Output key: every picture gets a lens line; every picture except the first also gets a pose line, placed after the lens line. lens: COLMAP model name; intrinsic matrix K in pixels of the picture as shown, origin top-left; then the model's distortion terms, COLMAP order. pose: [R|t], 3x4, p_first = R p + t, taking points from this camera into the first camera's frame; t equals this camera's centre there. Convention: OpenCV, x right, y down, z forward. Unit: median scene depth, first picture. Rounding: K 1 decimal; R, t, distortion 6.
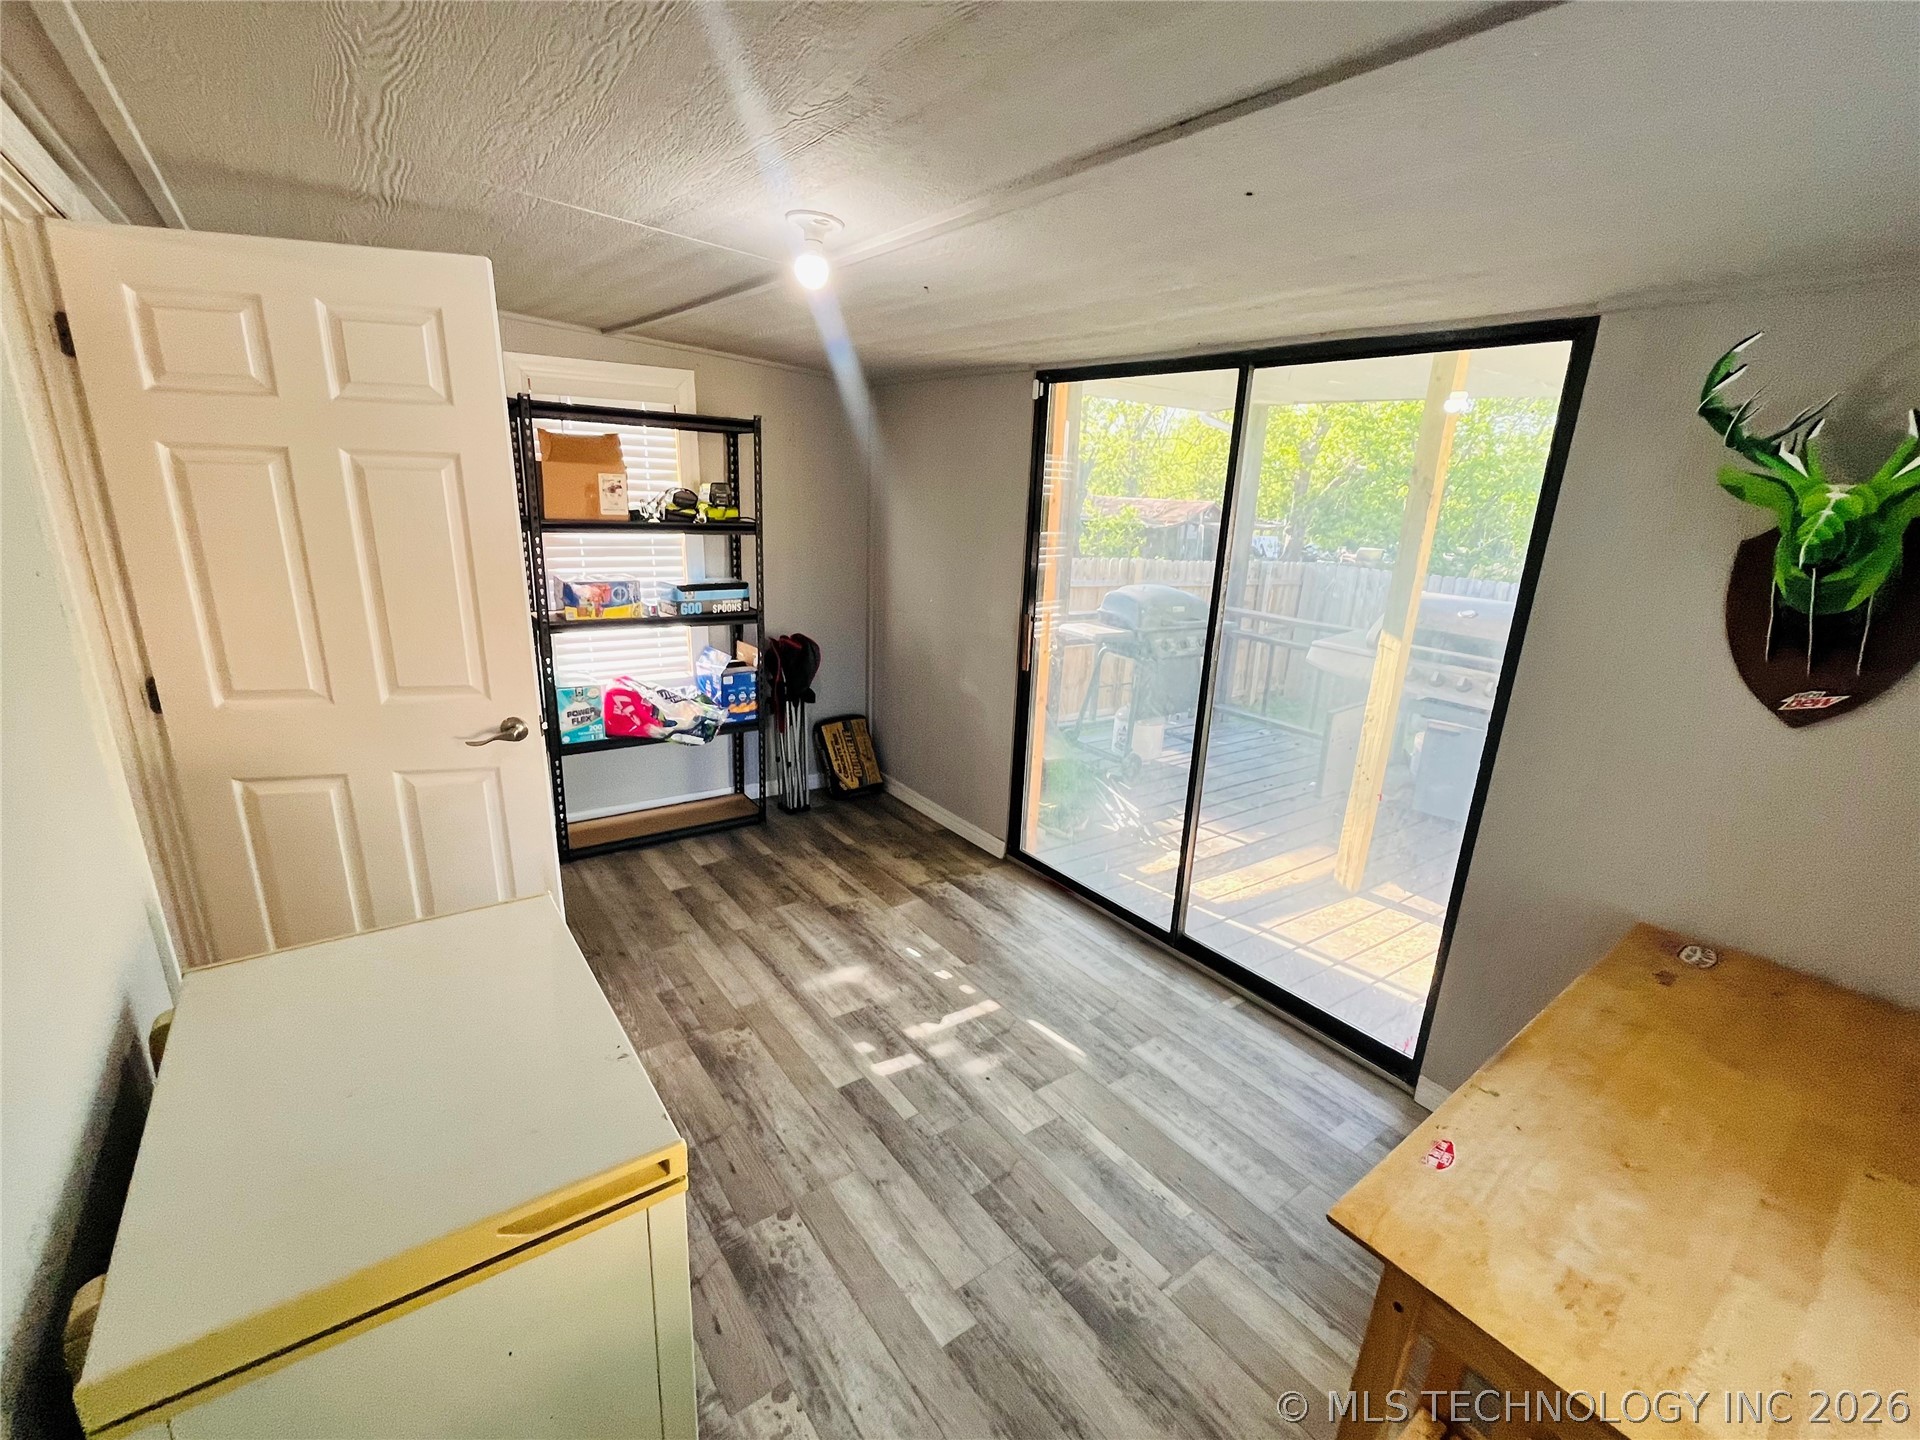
lens RADIAL K [[861.8, 0, 964.8], [0, 861.8, 726.2], [0, 0, 1]] dist [-0.002640, -0.001129]
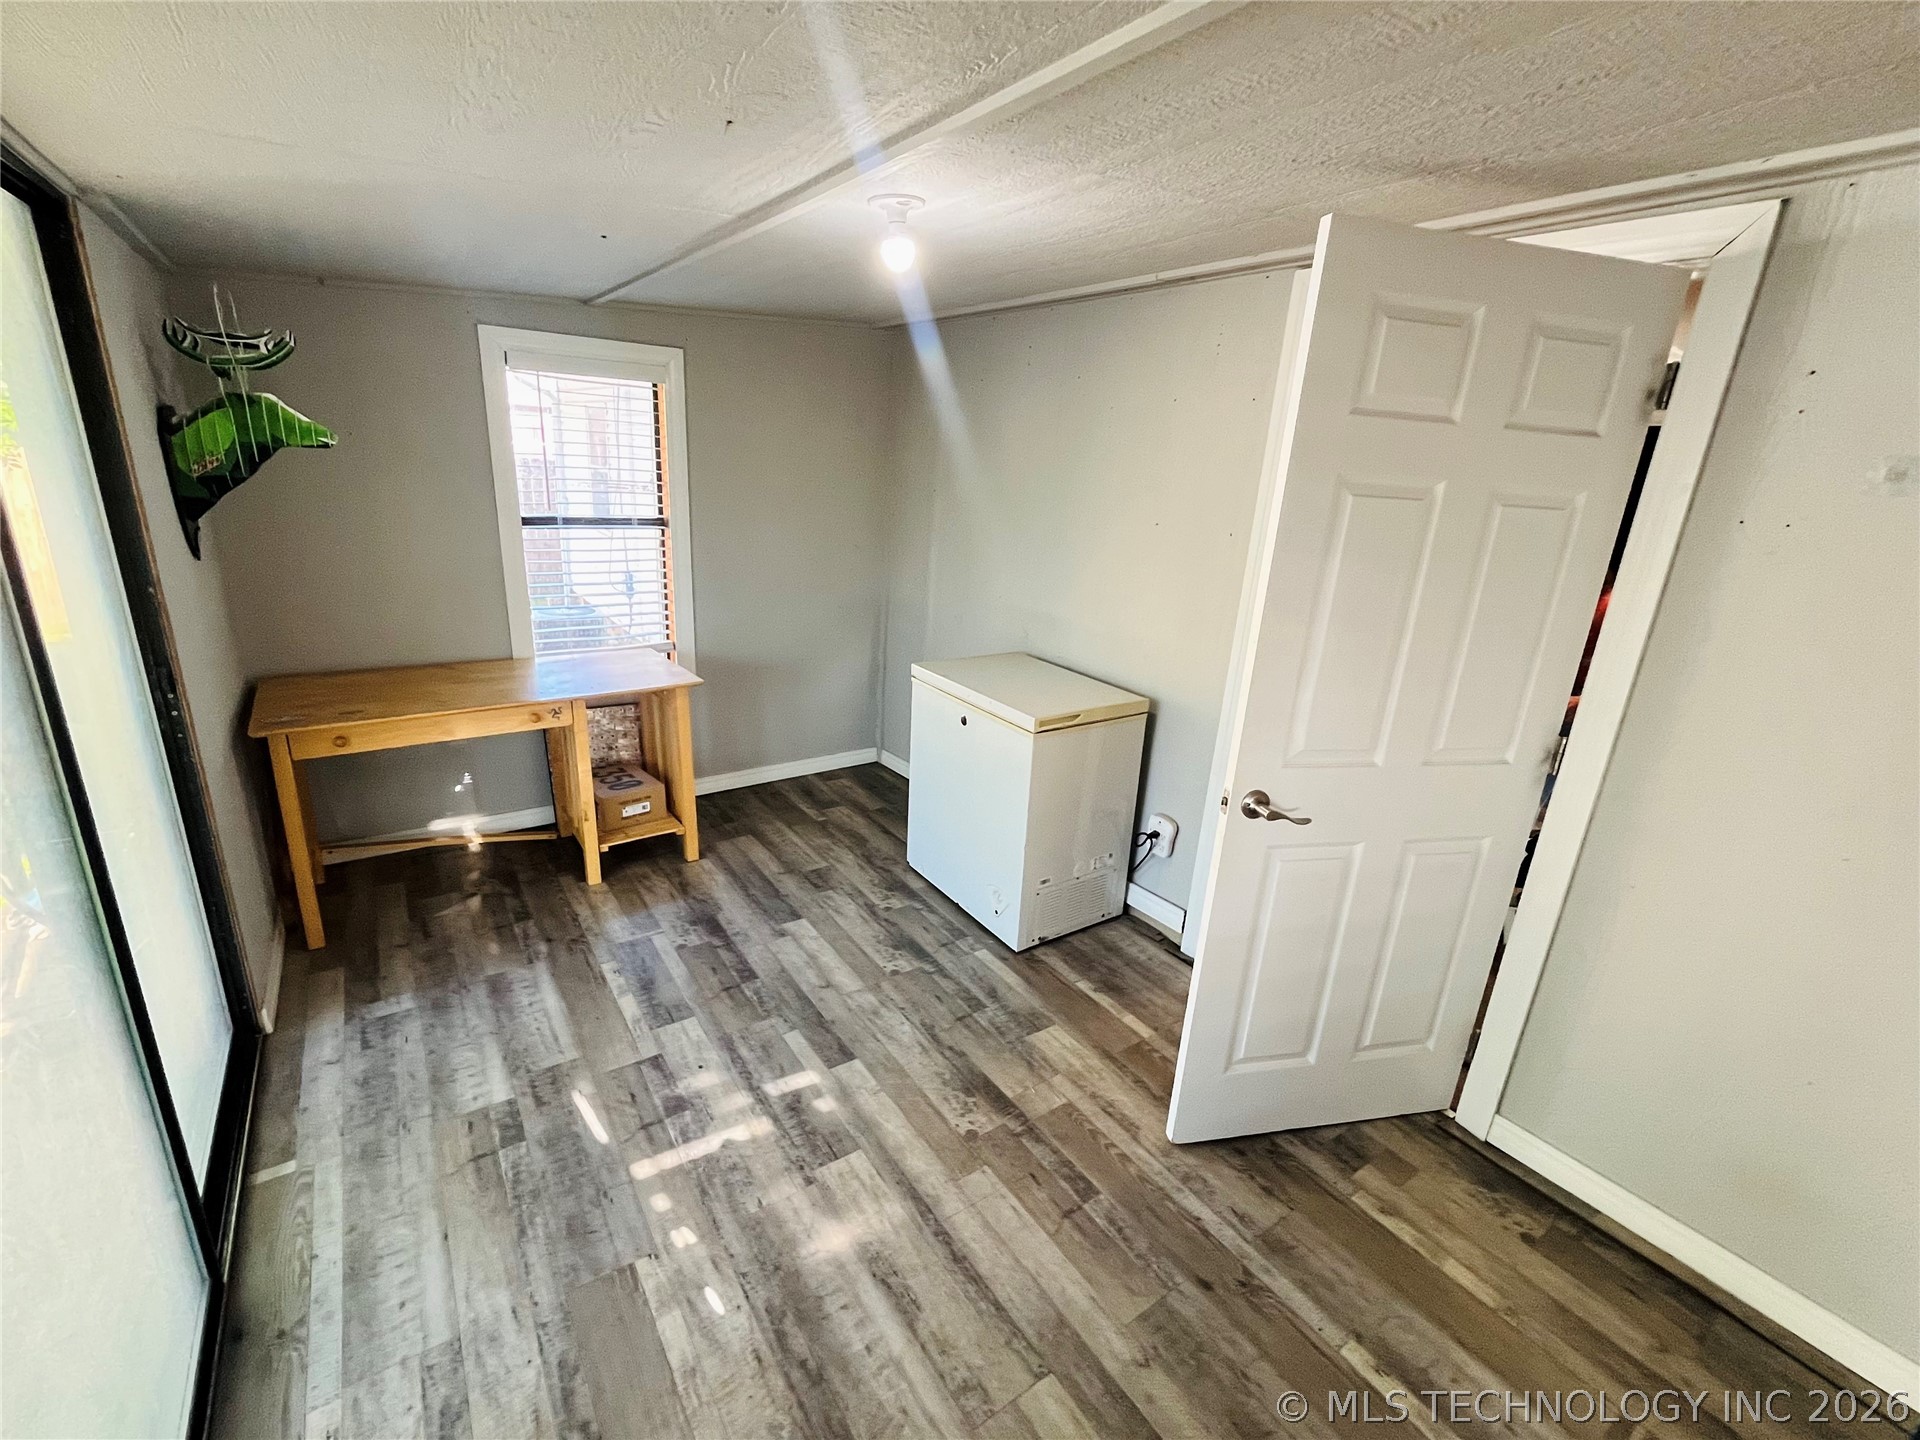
lens RADIAL K [[861.8, 0, 964.8], [0, 861.8, 726.2], [0, 0, 1]] dist [-0.002640, -0.001129]
pose [[-0.994499, -0.104505, 0.007163, -0.237371], [-0.083450, 0.831747, 0.548847, -0.466622], [-0.063315, 0.545230, -0.835892, 1.601514]]
